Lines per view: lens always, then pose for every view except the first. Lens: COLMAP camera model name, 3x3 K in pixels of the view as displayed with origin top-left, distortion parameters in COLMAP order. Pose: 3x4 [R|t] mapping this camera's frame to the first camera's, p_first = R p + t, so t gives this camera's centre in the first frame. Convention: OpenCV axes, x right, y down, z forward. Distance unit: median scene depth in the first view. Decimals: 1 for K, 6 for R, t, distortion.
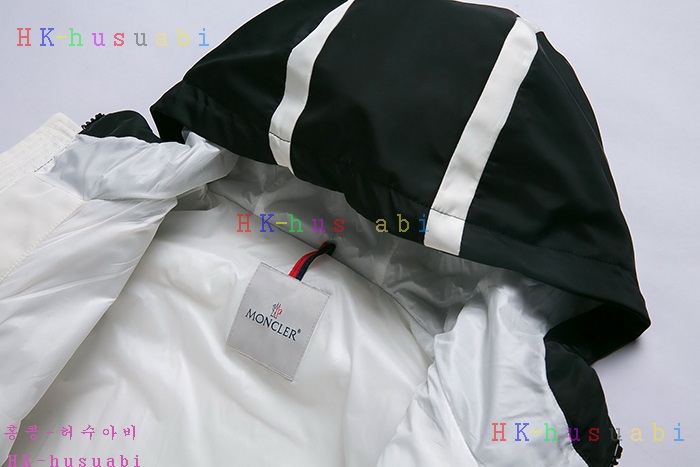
lens RADIAL K [[979.2, 0, 350.0], [0, 979.2, 233.5], [0, 0, 1]] dist [-0.002552, -0.012926]
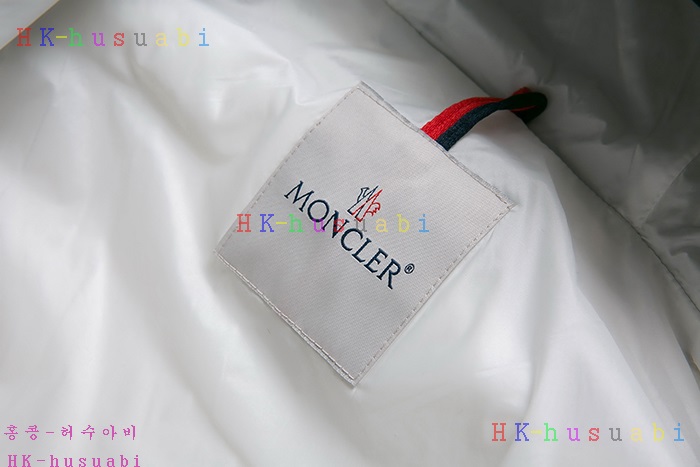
lens RADIAL K [[1386.3, 0, 350.0], [0, 1386.3, 233.5], [0, 0, 1]] dist [-0.004714, -0.138047]
pose [[0.951592, 0.304443, -0.042280, -0.053792], [-0.304370, 0.952518, 0.008325, 0.086705], [0.042806, 0.004947, 0.999071, 0.447274]]
